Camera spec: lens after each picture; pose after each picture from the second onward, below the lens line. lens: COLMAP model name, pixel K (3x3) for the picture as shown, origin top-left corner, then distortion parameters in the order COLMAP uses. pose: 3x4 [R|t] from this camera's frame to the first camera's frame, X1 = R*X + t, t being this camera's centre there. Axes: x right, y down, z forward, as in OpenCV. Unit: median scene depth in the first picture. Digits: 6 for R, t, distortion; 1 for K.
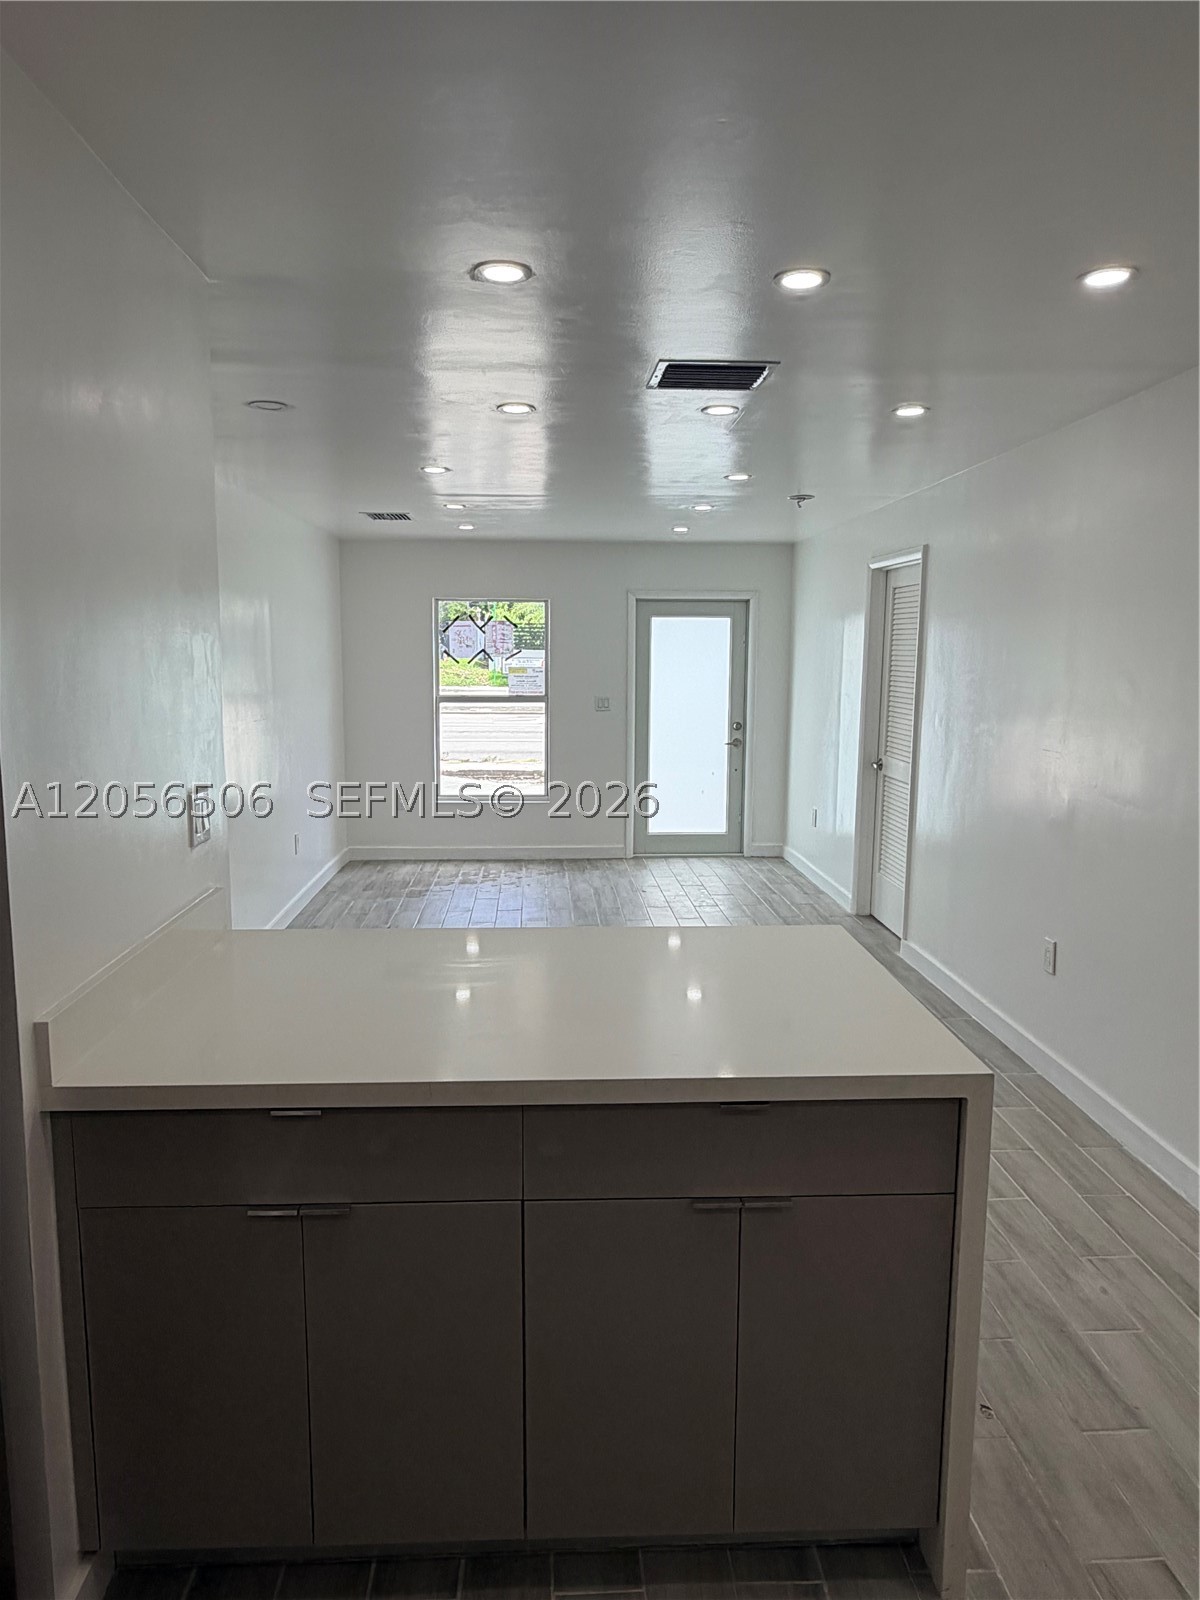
lens RADIAL K [[1059.5, 0, 600.0], [0, 1059.5, 800.0], [0, 0, 1]] dist [0.007193, 0.000830]
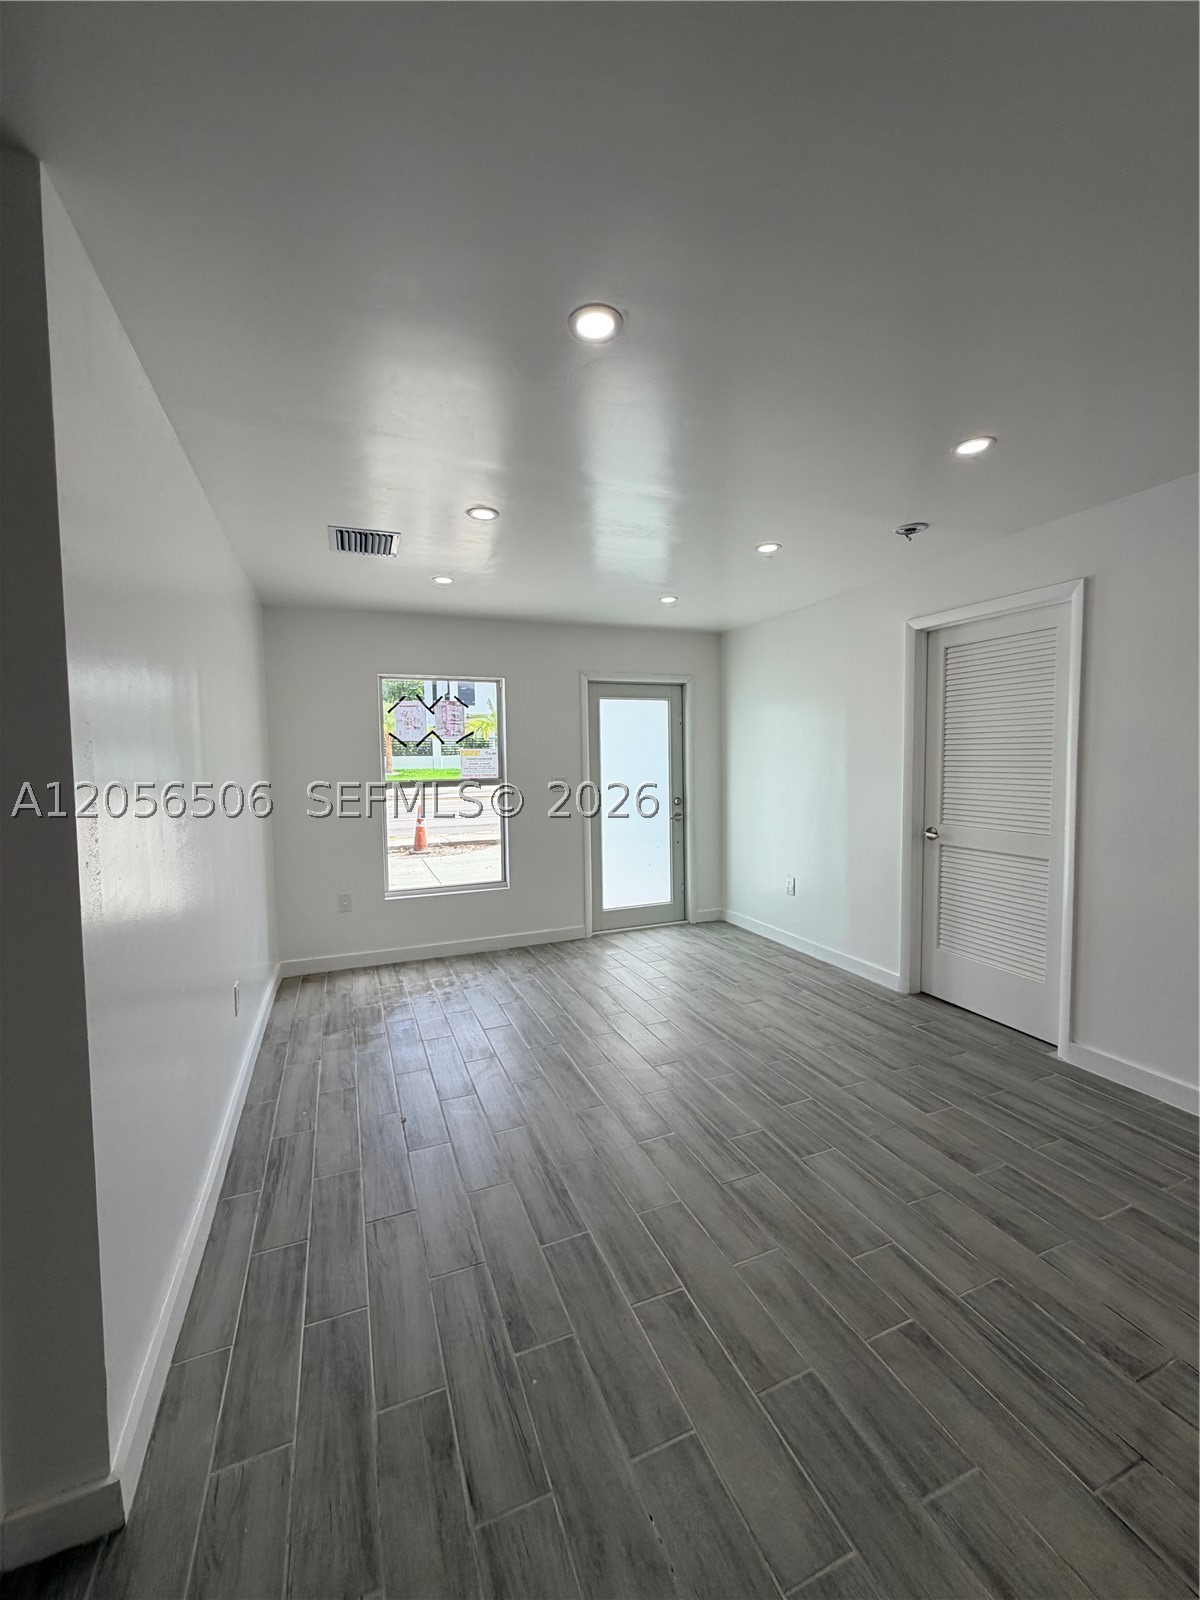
lens RADIAL K [[642.2, 0, 599.0], [0, 642.2, 794.6], [0, 0, 1]] dist [0.001003, 0.000461]
pose [[0.947948, -0.039072, 0.316019, -0.152914], [0.064898, 0.995319, -0.071612, -0.035920], [-0.311742, 0.088393, 0.946046, 0.421398]]
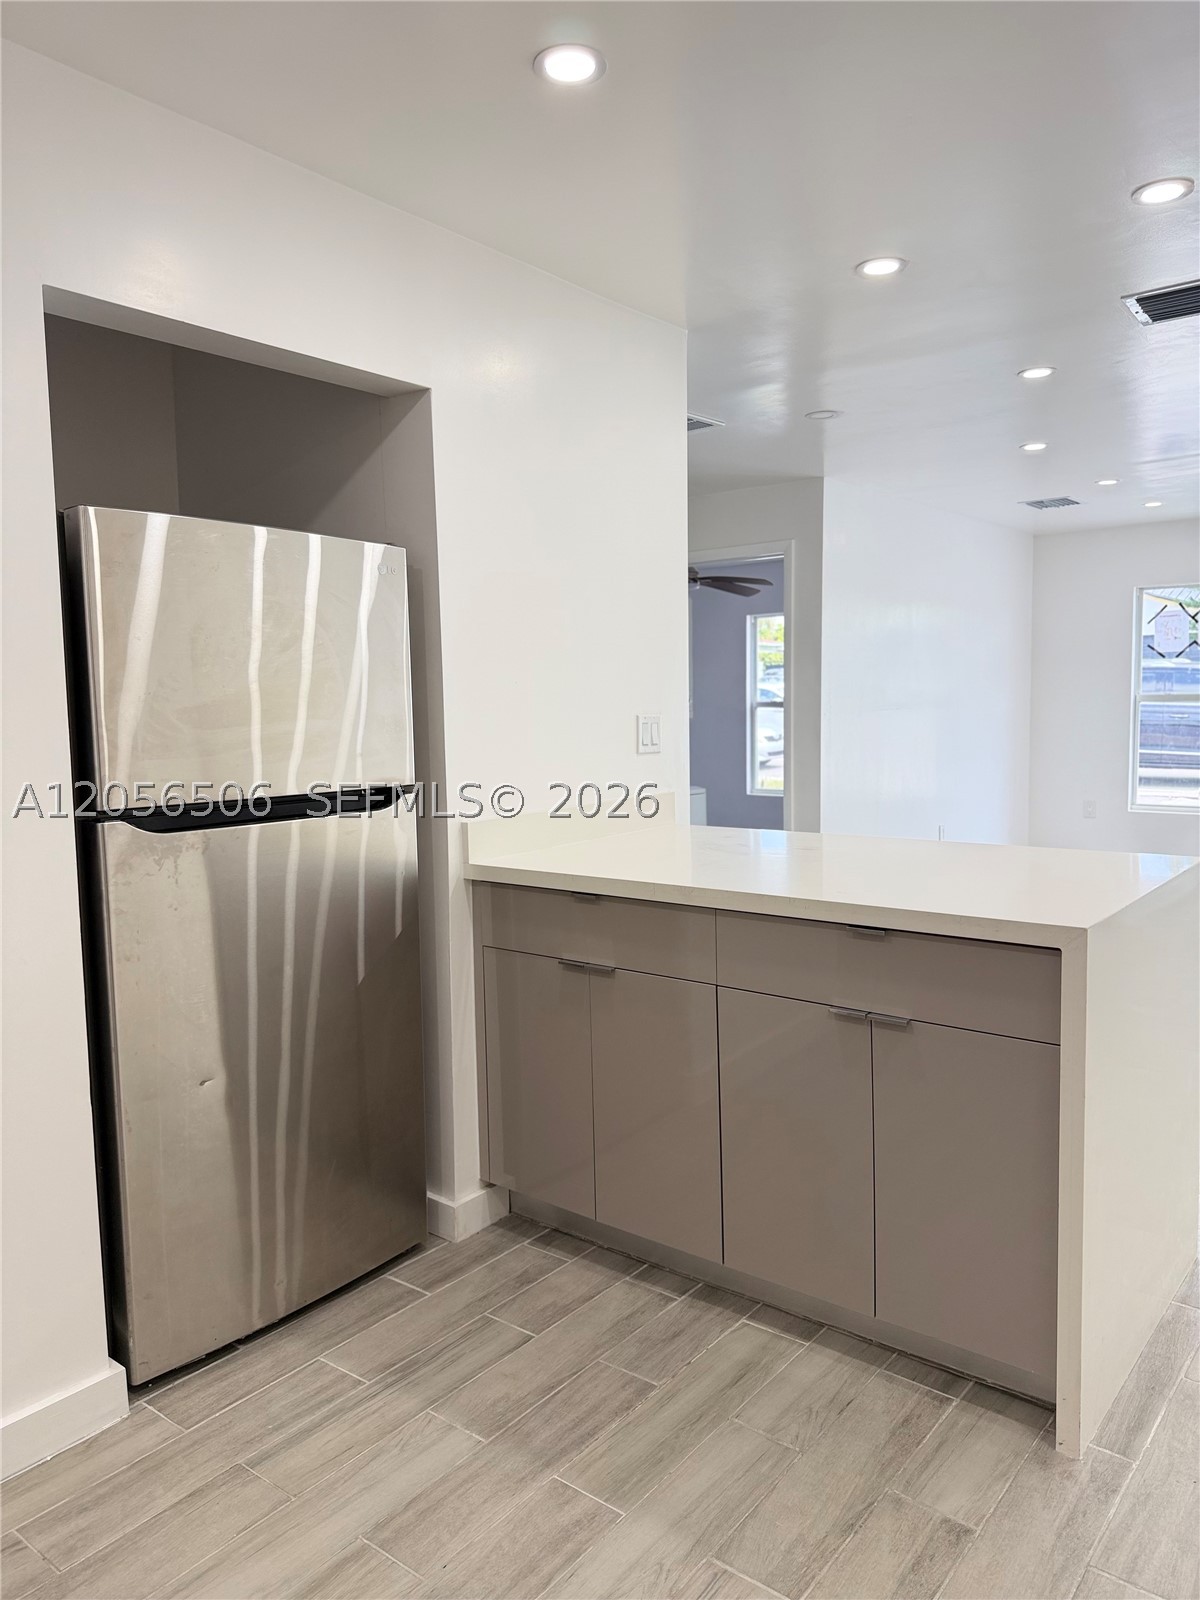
lens RADIAL K [[1150.8, 0, 600.0], [0, 1150.8, 800.0], [0, 0, 1]] dist [0.000606, -0.000711]
pose [[0.748382, 0.040197, -0.662049, 0.180438], [-0.067585, 0.997588, -0.015829, 0.043418], [0.659816, 0.056590, 0.749294, -0.041017]]
